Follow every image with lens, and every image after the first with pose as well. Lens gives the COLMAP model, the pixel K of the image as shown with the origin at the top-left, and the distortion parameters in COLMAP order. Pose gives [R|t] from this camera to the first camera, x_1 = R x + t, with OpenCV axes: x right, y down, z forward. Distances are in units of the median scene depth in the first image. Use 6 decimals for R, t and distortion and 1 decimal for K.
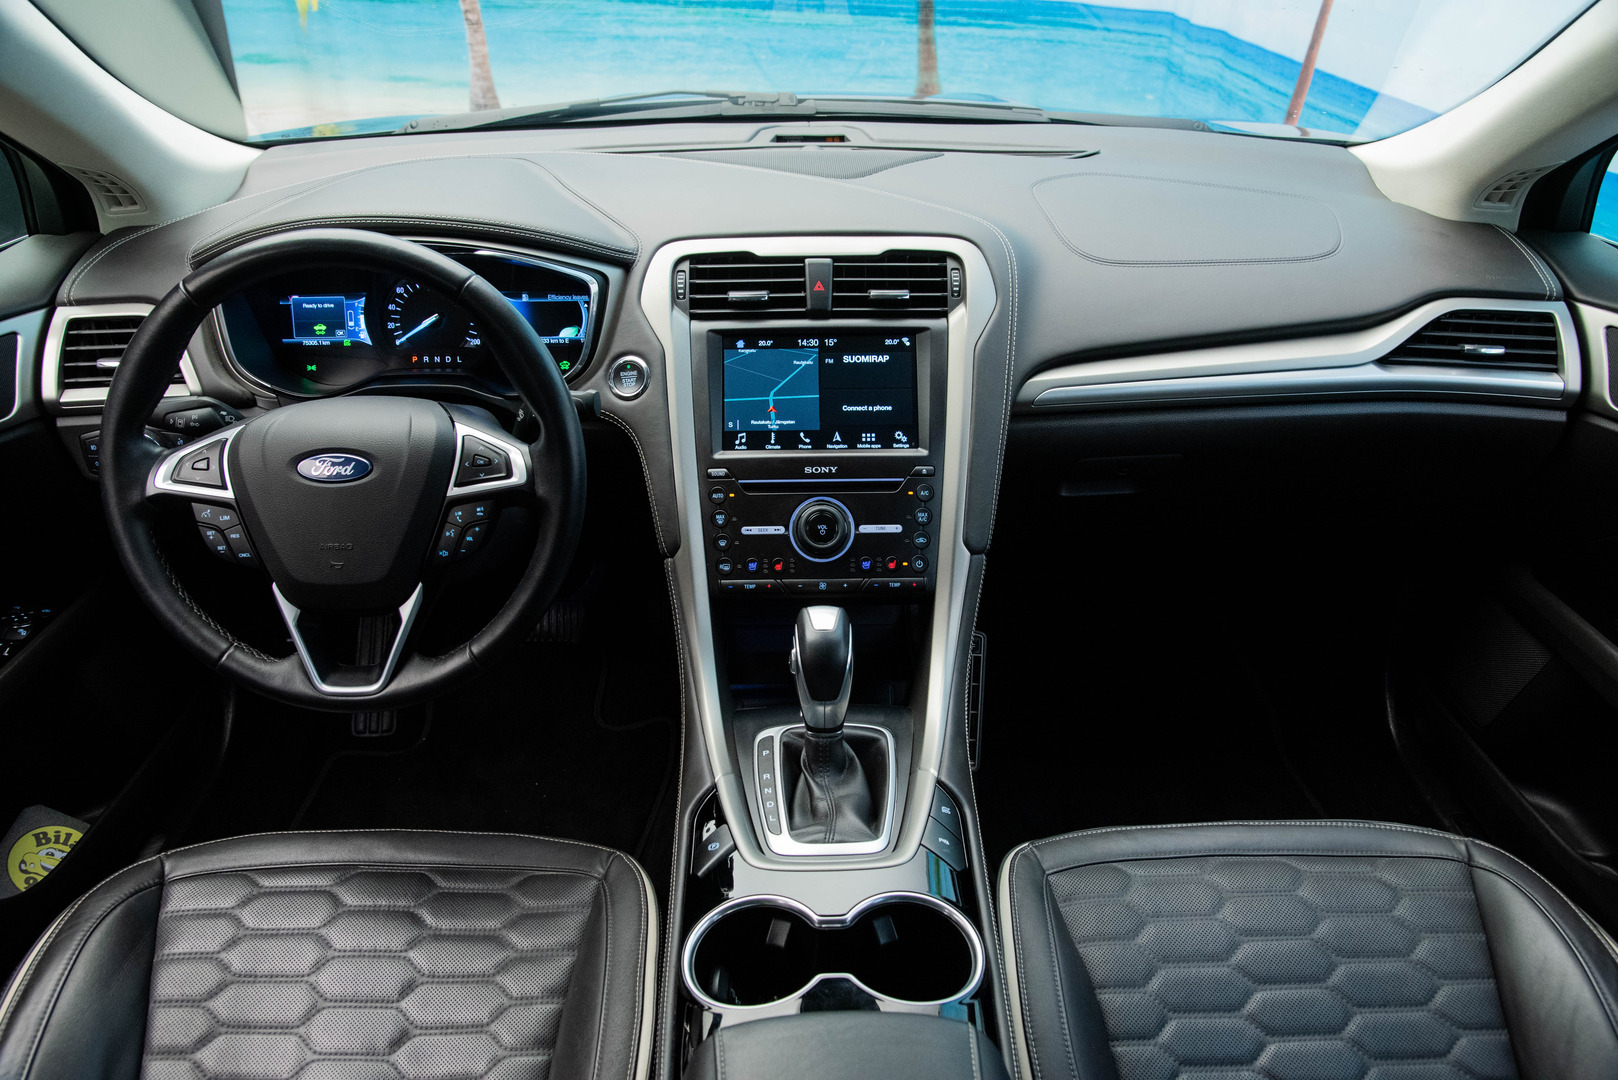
lens RADIAL K [[1205.5, 0, 800.3], [0, 1205.5, 545.1], [0, 0, 1]] dist [-0.066666, 0.010131]
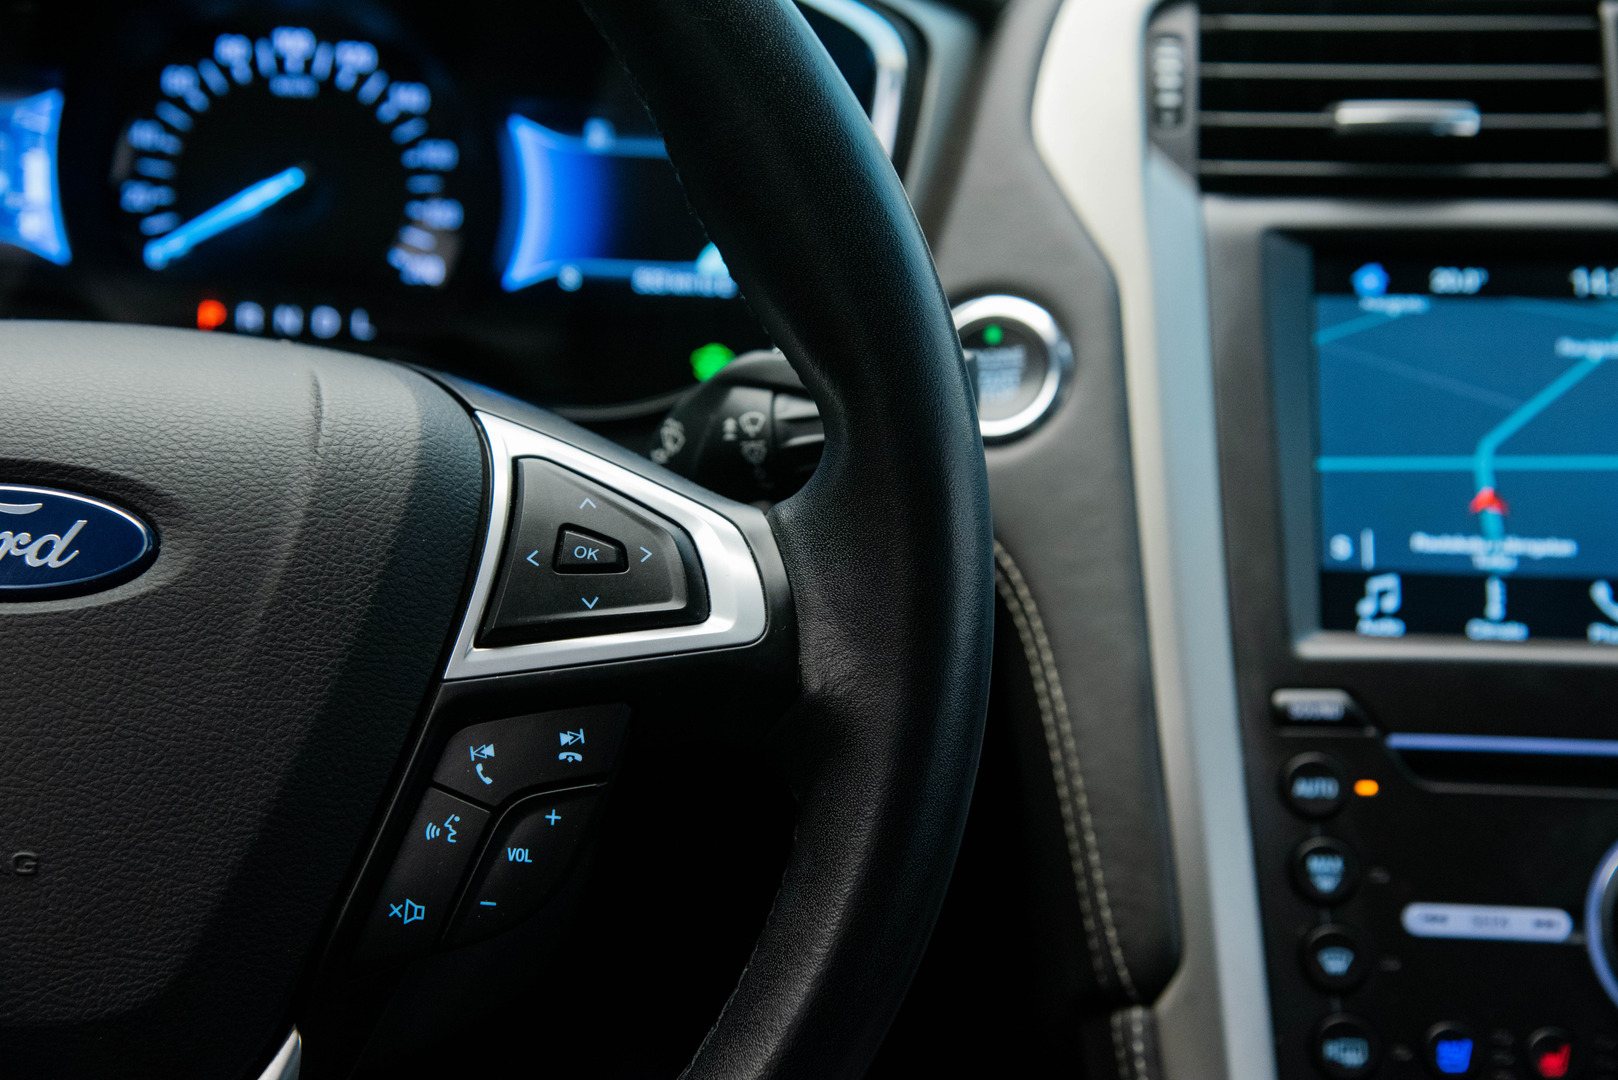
lens RADIAL K [[2751.0, 0, 809.0], [0, 2751.0, 540.0], [0, 0, 1]] dist [0.231598, 0.216650]
pose [[0.999082, 0.042850, 0.000094, -0.184589], [-0.041902, 0.977429, -0.207066, 0.040066], [-0.008965, 0.206872, 0.978327, 0.356879]]
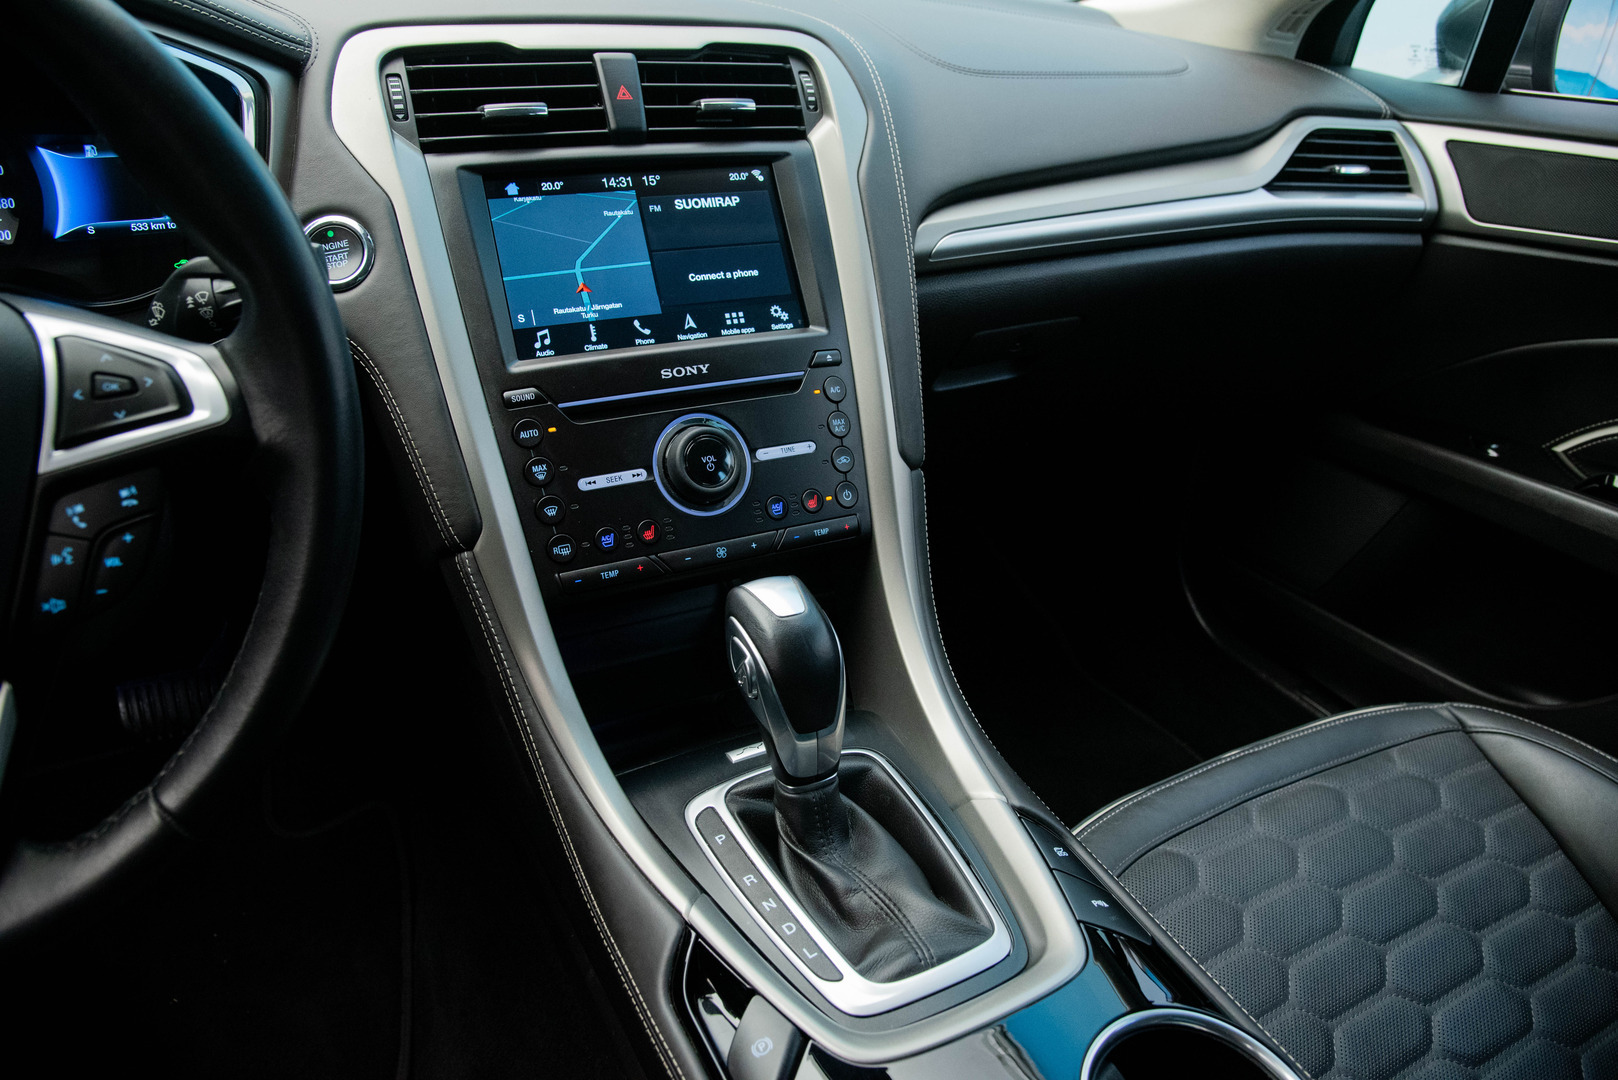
lens RADIAL K [[1084.1, 0, 809.0], [0, 1084.1, 540.0], [0, 0, 1]] dist [-0.124435, 0.054121]
pose [[0.890310, -0.168721, 0.422944, -0.174926], [0.168221, 0.984985, 0.038821, 0.012911], [-0.423143, 0.036585, 0.905324, 0.459052]]
